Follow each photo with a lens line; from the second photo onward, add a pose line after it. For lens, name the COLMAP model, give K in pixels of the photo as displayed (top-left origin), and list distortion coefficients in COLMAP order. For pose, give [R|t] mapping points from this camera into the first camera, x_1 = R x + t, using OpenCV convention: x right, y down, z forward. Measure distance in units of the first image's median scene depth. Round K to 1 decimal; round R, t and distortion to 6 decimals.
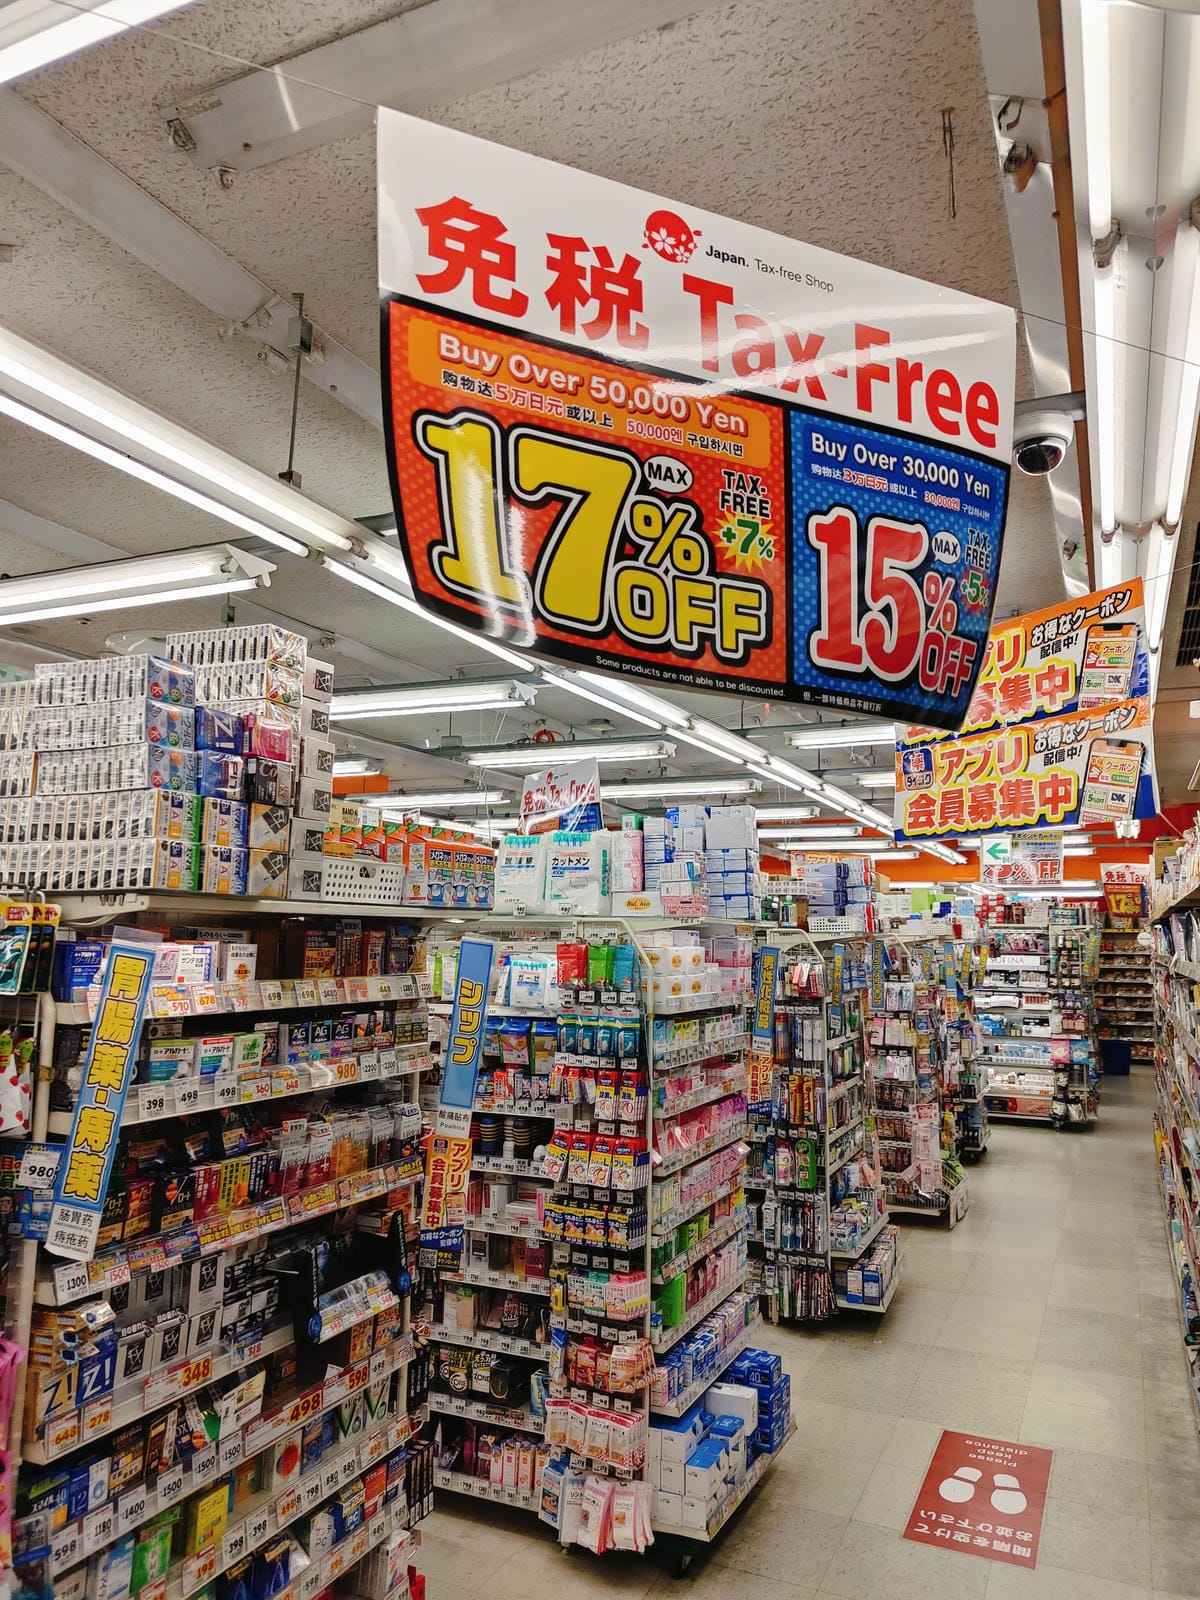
lens RADIAL K [[1118.8, 0, 601.9], [0, 1118.8, 798.1], [0, 0, 1]] dist [0.010451, -0.000275]
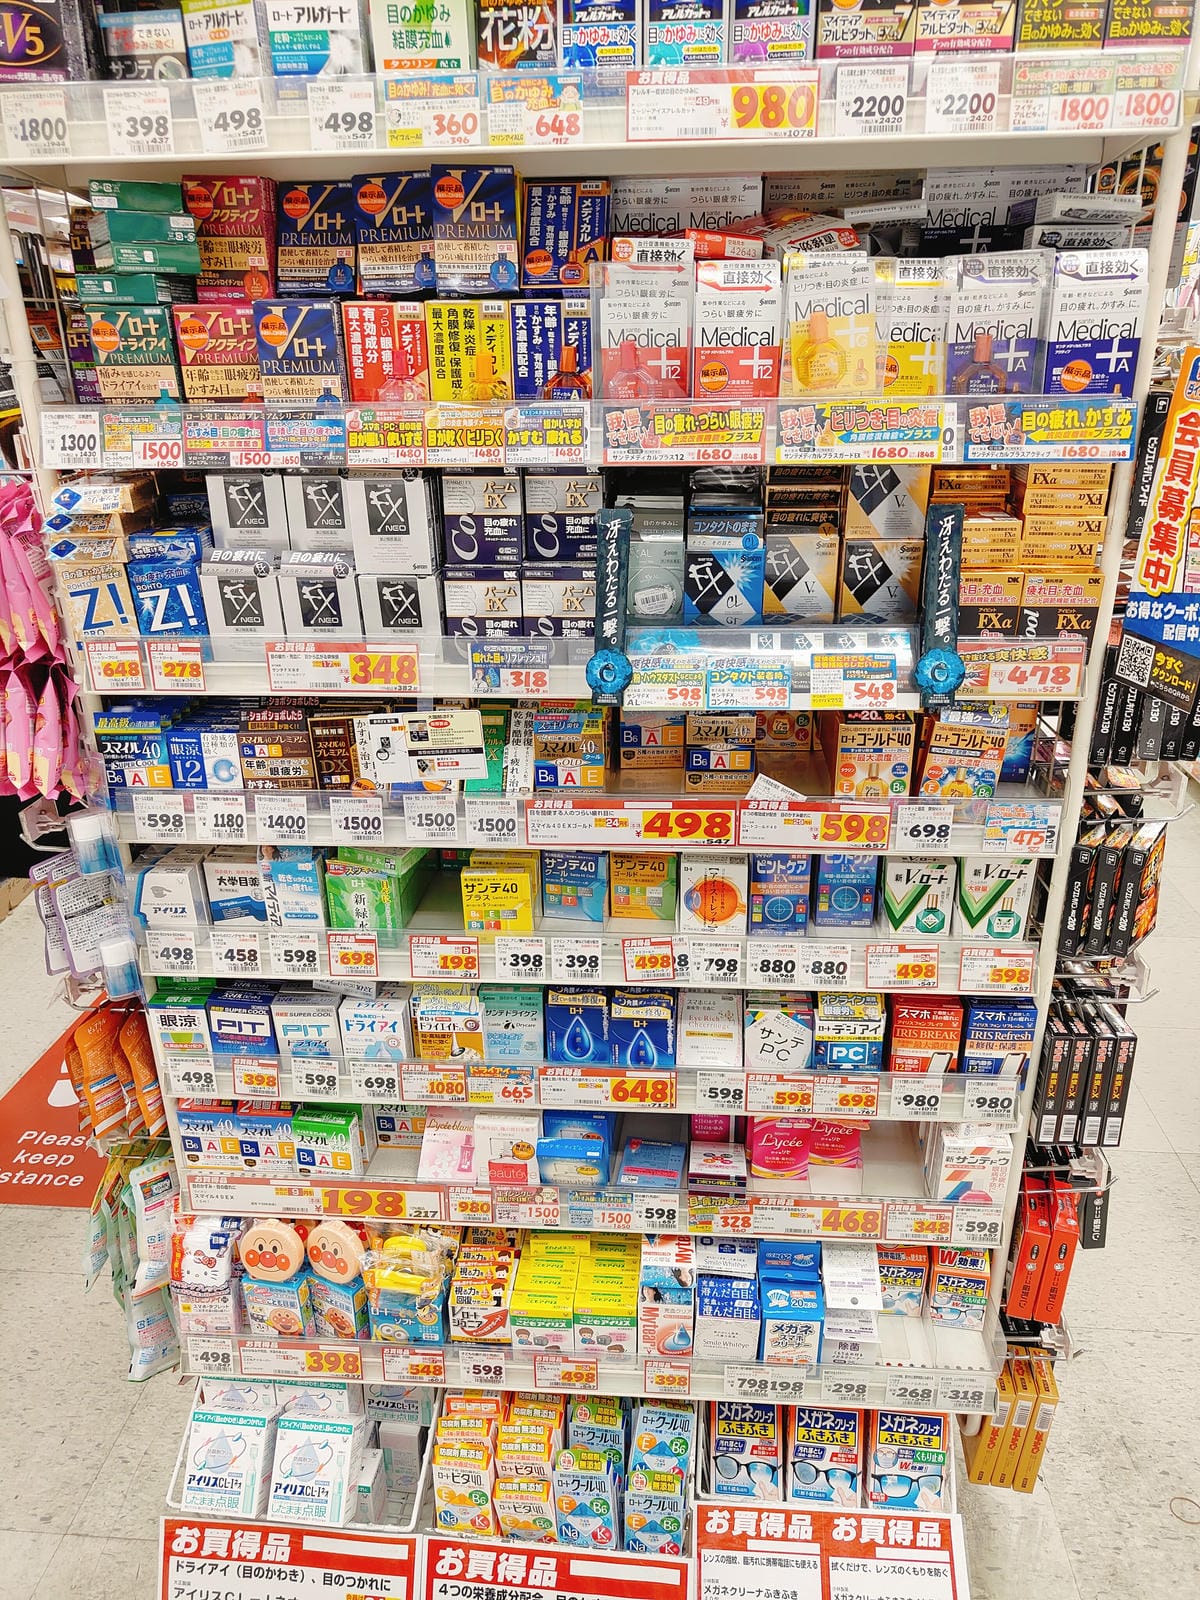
lens RADIAL K [[1118.8, 0, 597.6], [0, 1118.8, 803.2], [0, 0, 1]] dist [0.010451, -0.000275]
pose [[0.341489, 0.336130, -0.877725, 0.201737], [0.136833, 0.906135, 0.400246, 0.345130], [0.929872, -0.256781, 0.263441, 0.901043]]
